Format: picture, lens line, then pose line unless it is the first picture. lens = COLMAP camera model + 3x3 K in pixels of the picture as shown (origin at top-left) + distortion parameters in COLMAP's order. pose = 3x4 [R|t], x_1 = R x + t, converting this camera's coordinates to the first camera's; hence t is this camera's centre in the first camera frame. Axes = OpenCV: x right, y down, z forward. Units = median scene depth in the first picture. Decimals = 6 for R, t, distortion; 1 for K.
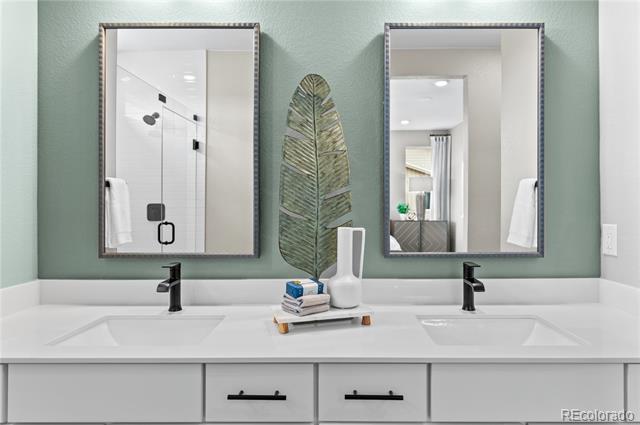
lens RADIAL K [[405.2, 0, 320.0], [0, 405.2, 212.5], [0, 0, 1]] dist [0.051286, 0.000125]
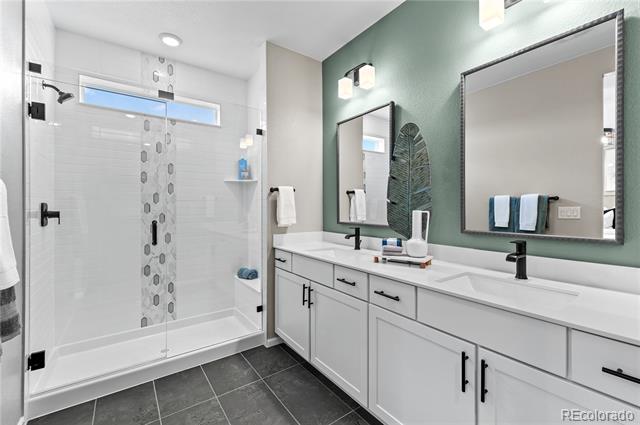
lens RADIAL K [[272.3, 0, 320.0], [0, 272.3, 212.5], [0, 0, 1]] dist [-0.000069, 0.000003]
pose [[0.594077, 0.001530, -0.804407, 0.703697], [0.023793, 0.999527, 0.019473, 0.011289], [0.804057, -0.030708, 0.593759, -0.013896]]
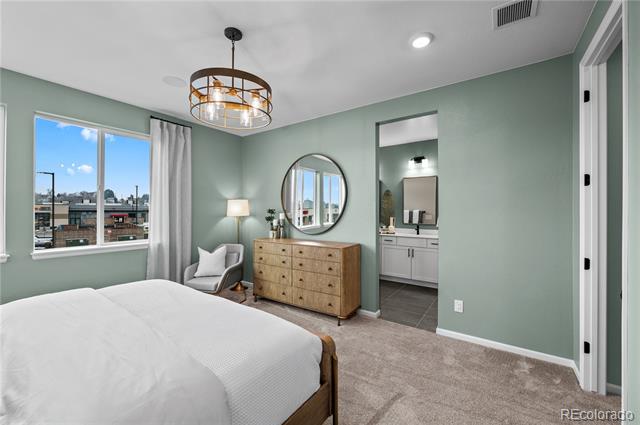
lens RADIAL K [[255.9, 0, 320.0], [0, 255.9, 212.5], [0, 0, 1]] dist [-0.000094, -0.000003]
pose [[0.821261, 0.000692, -0.570552, 1.238318], [0.012296, 0.999746, 0.018912, -0.113361], [0.570420, -0.022547, 0.821044, -2.444184]]
